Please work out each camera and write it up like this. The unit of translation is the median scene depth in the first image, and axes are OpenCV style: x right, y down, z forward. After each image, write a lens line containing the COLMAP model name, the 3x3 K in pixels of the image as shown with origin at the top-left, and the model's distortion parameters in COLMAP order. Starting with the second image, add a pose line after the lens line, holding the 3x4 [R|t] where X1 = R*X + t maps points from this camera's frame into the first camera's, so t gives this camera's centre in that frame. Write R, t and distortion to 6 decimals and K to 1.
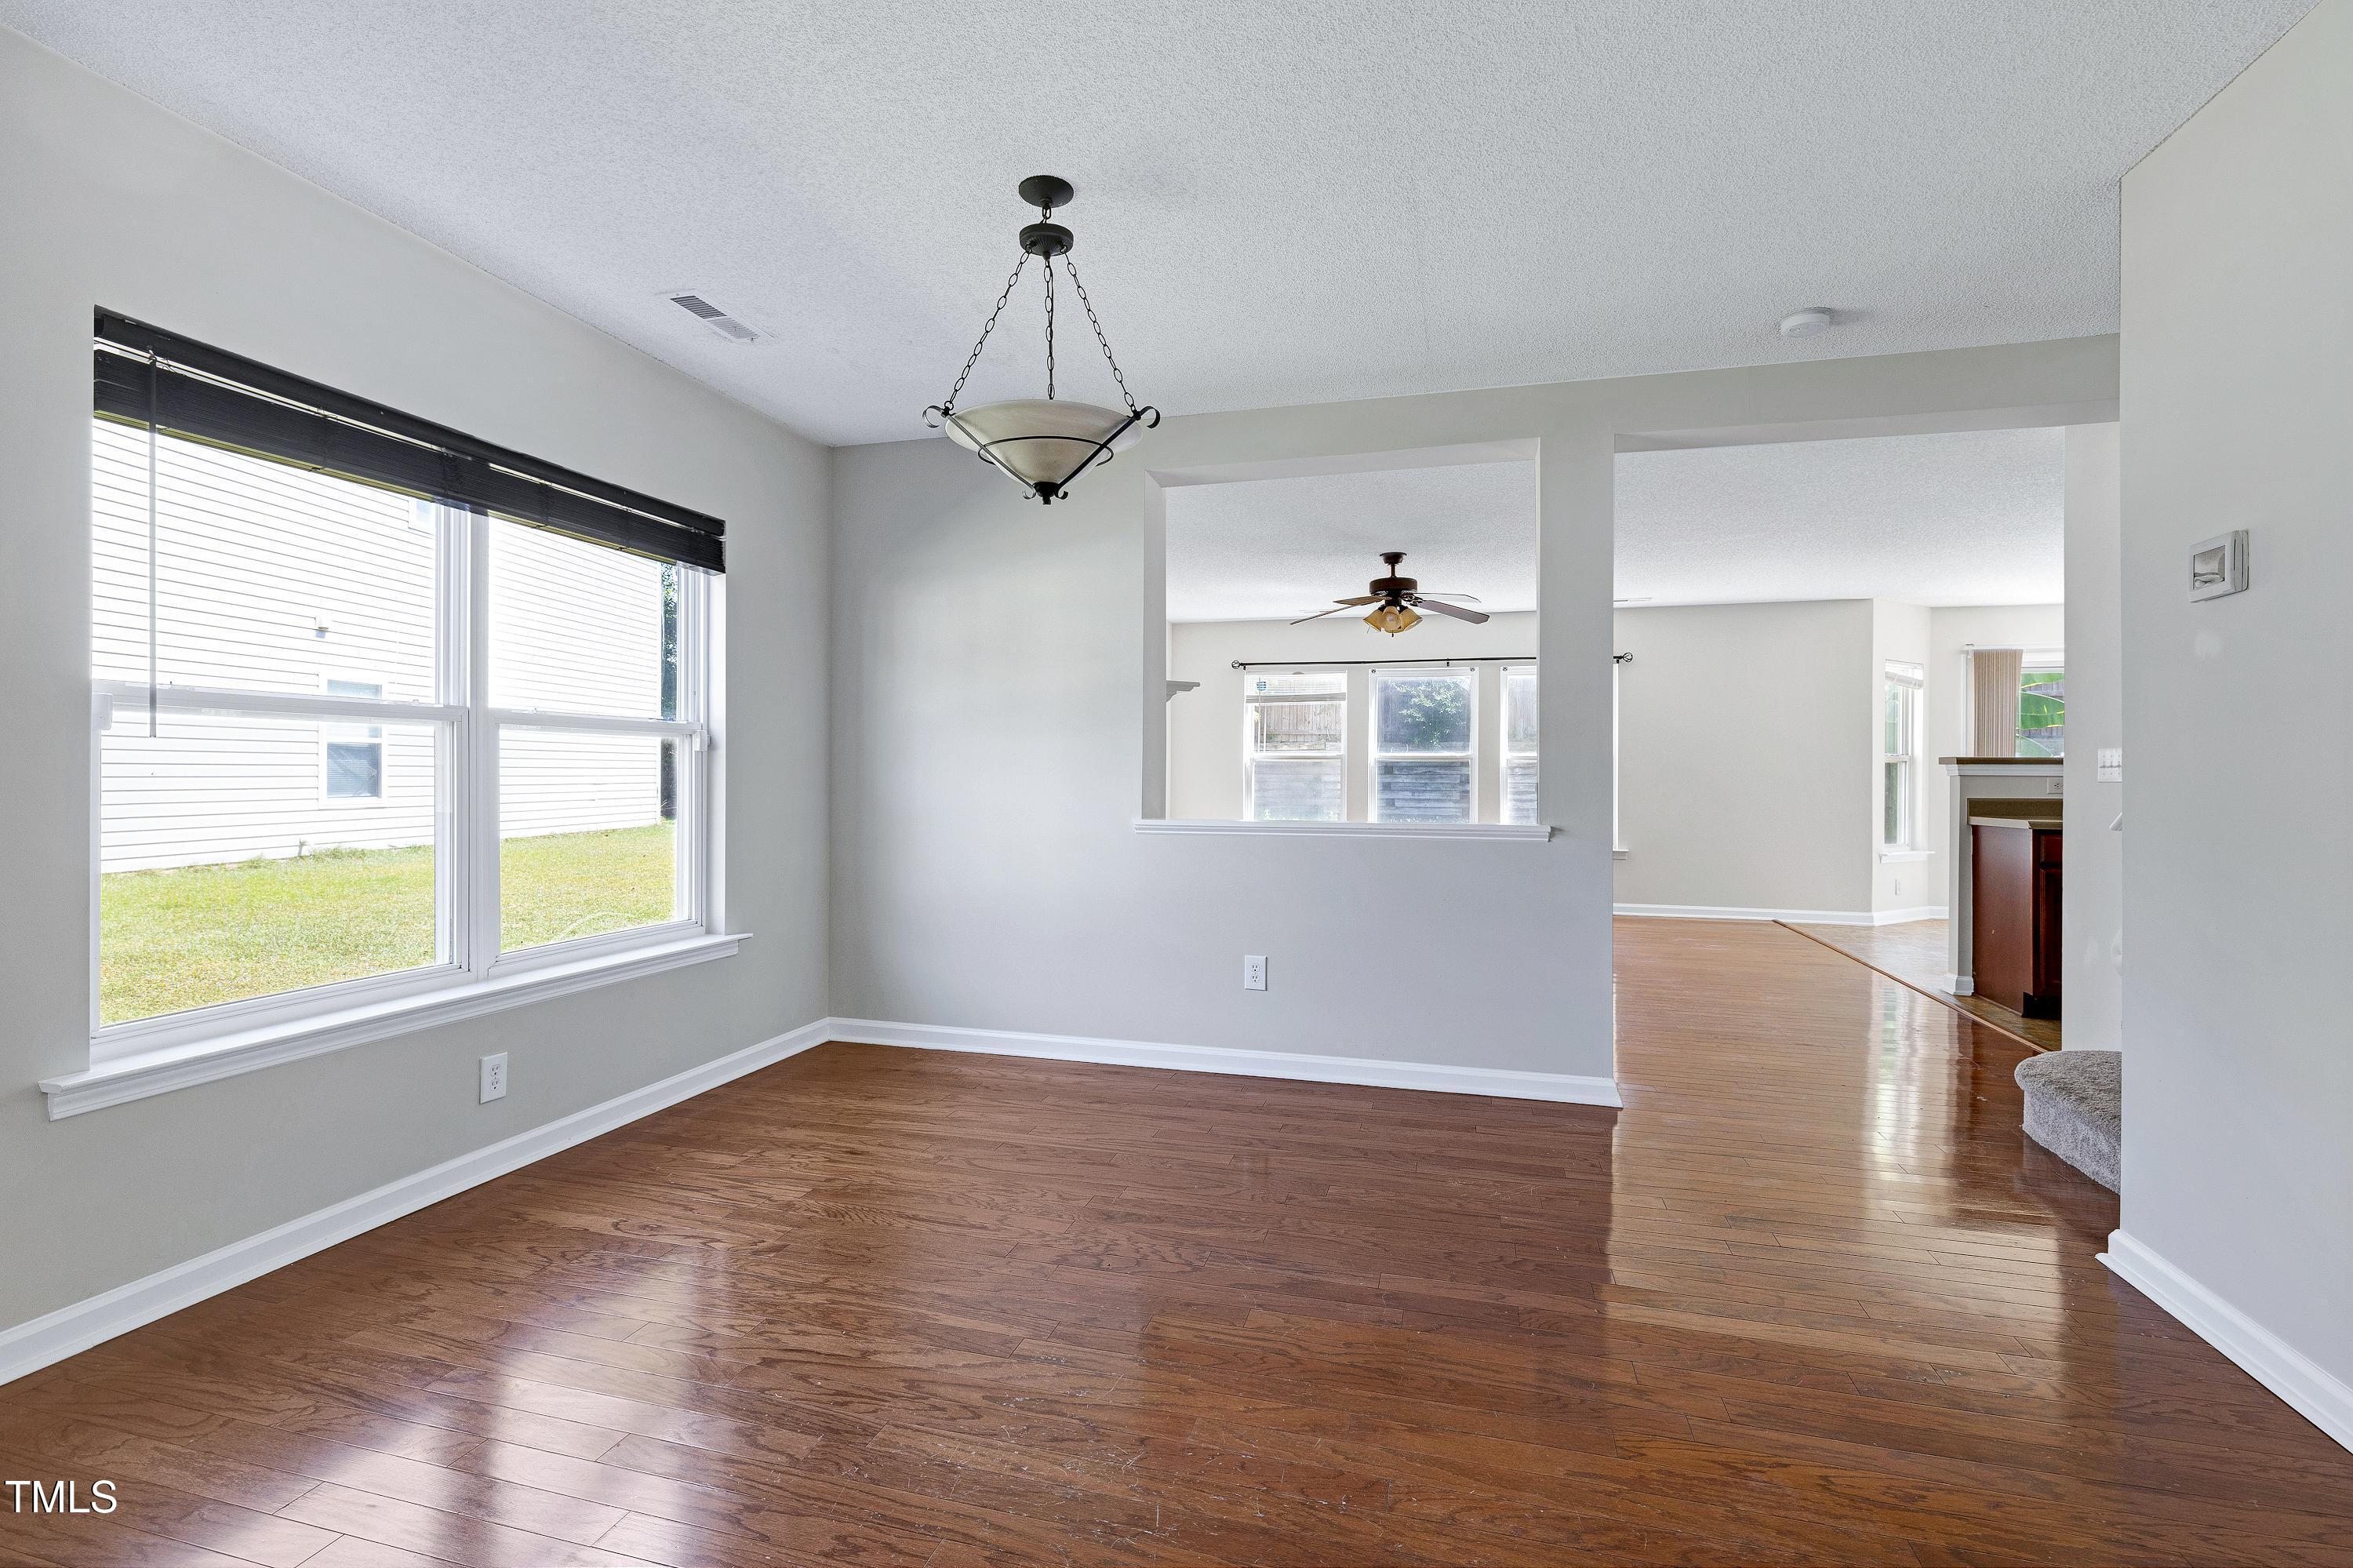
lens RADIAL K [[1074.1, 0, 1171.0], [0, 1074.1, 778.9], [0, 0, 1]] dist [-0.000256, 0.000043]
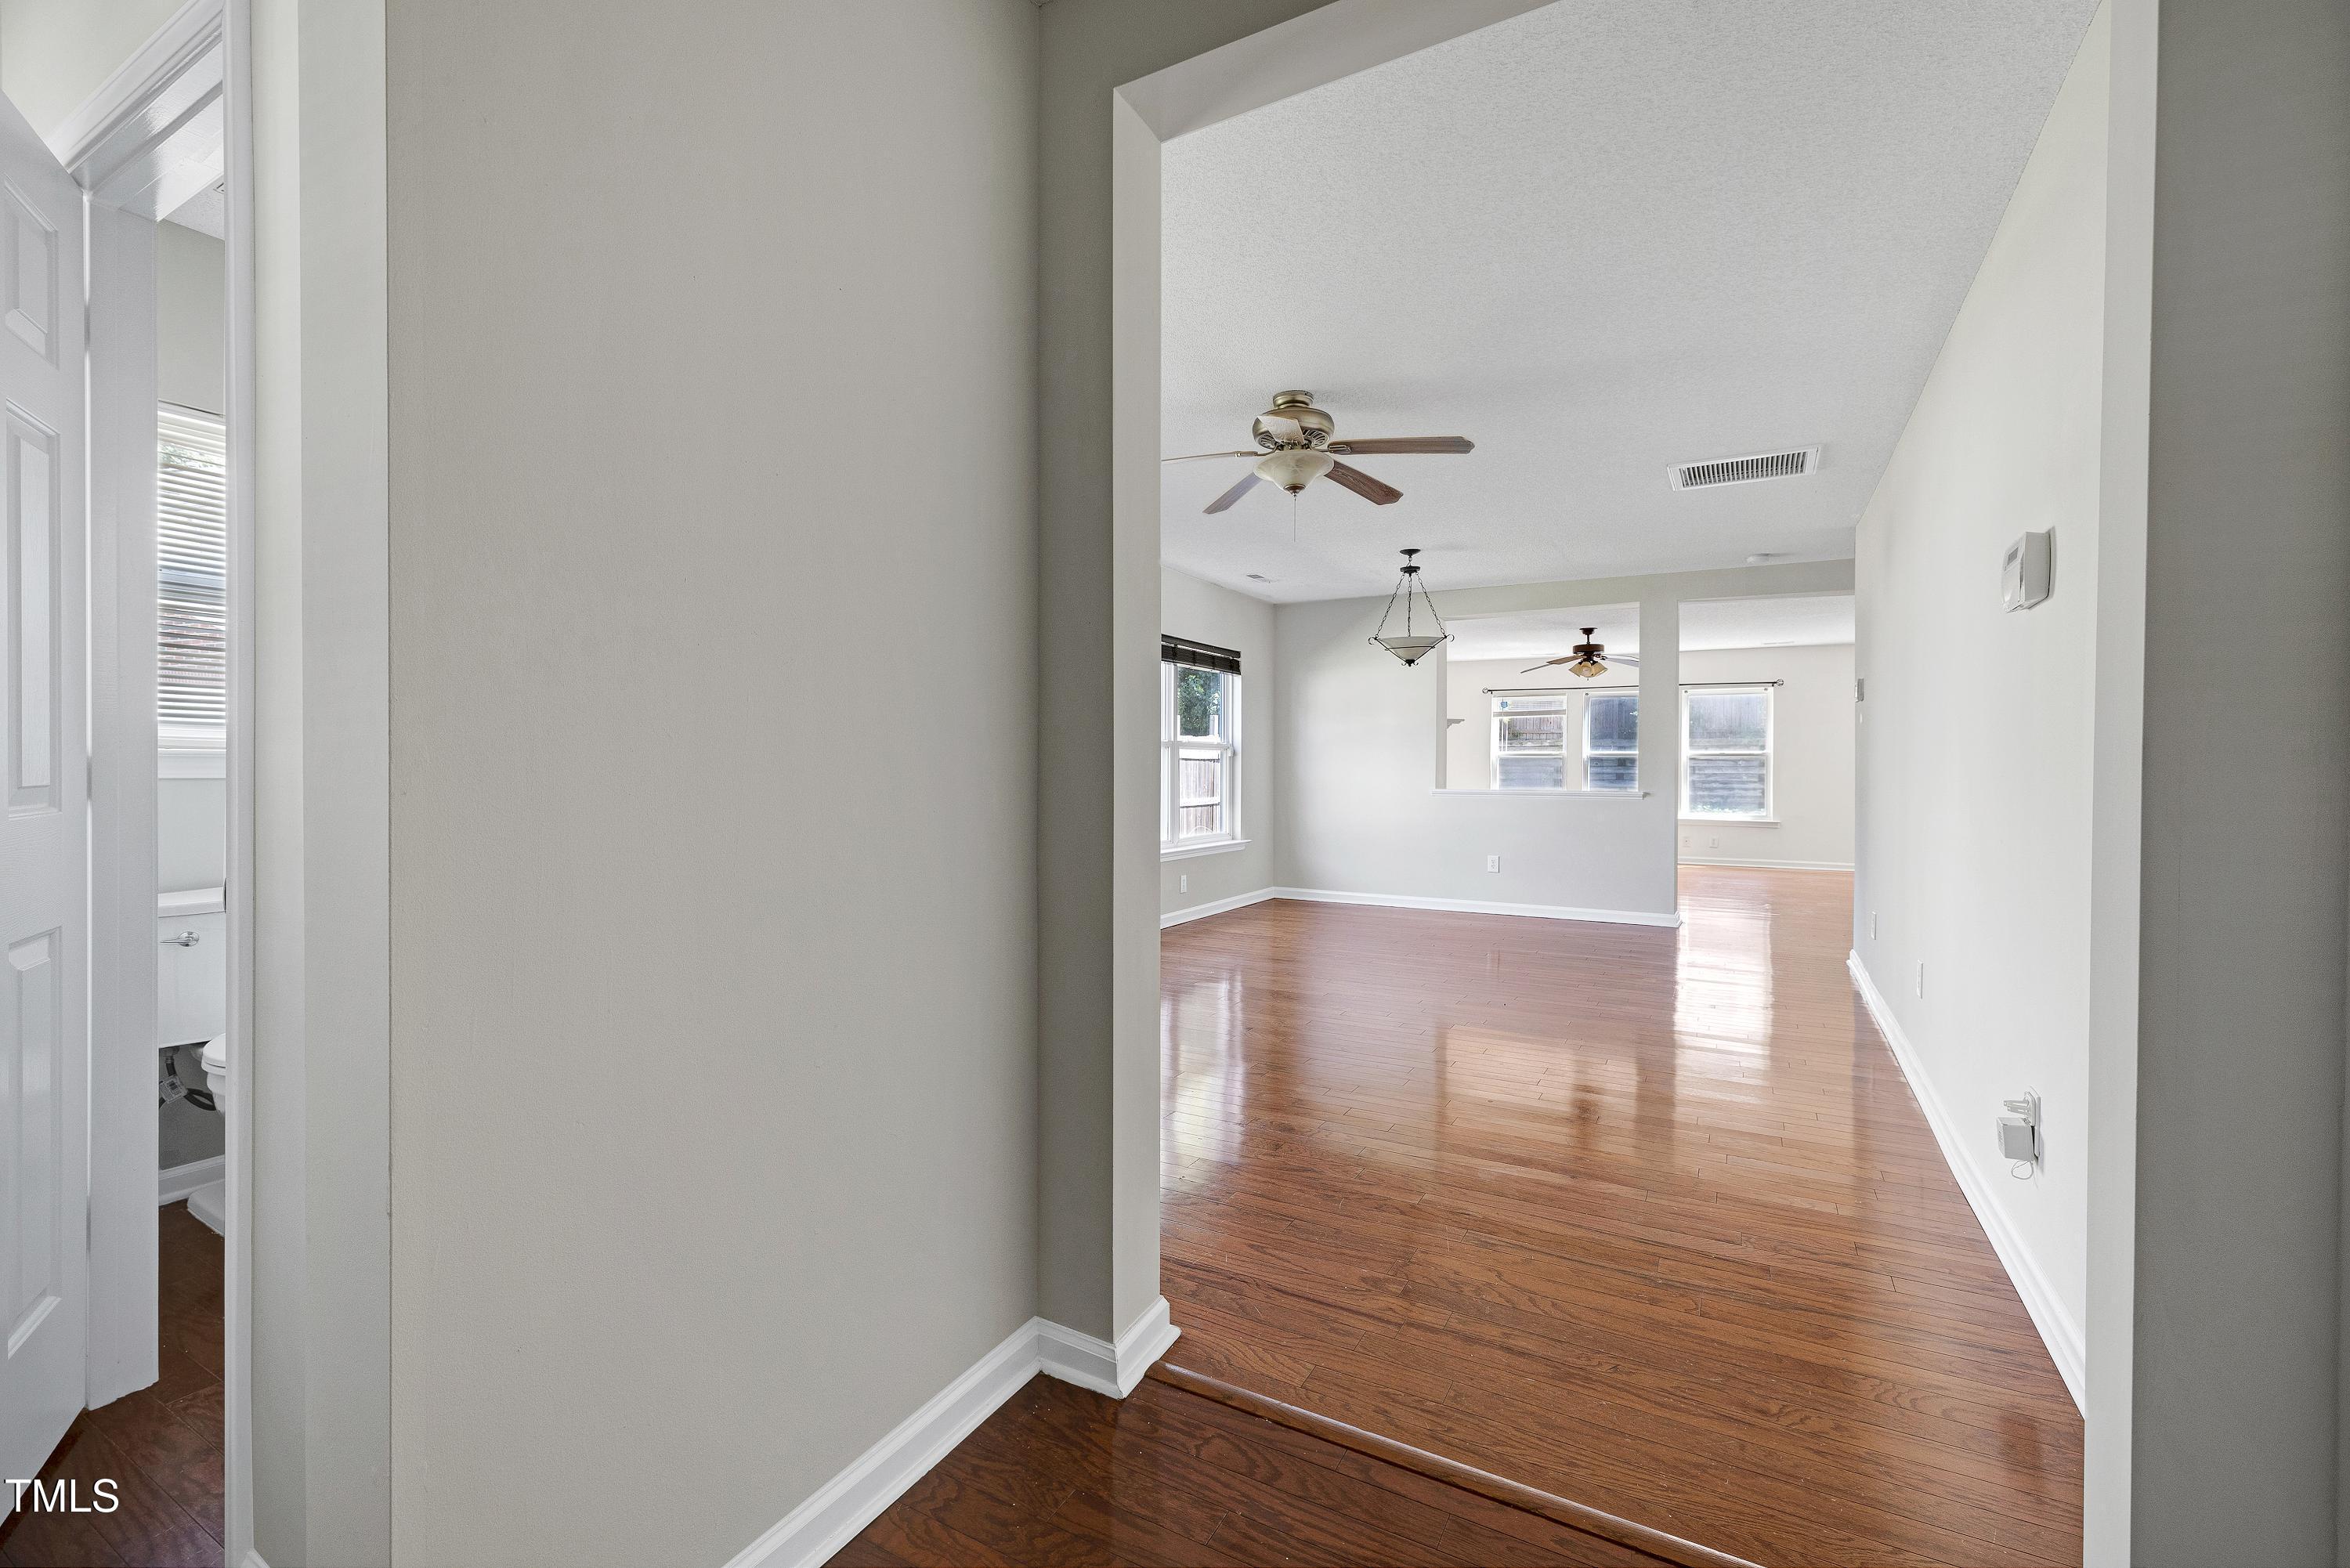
lens RADIAL K [[1013.6, 0, 1182.8], [0, 1013.6, 777.4], [0, 0, 1]] dist [0.001106, 0.000108]
pose [[0.972978, 0.001213, -0.230896, -0.045249], [0.000219, 0.999981, 0.006174, 0.003607], [0.230899, -0.006058, 0.972959, -0.886960]]
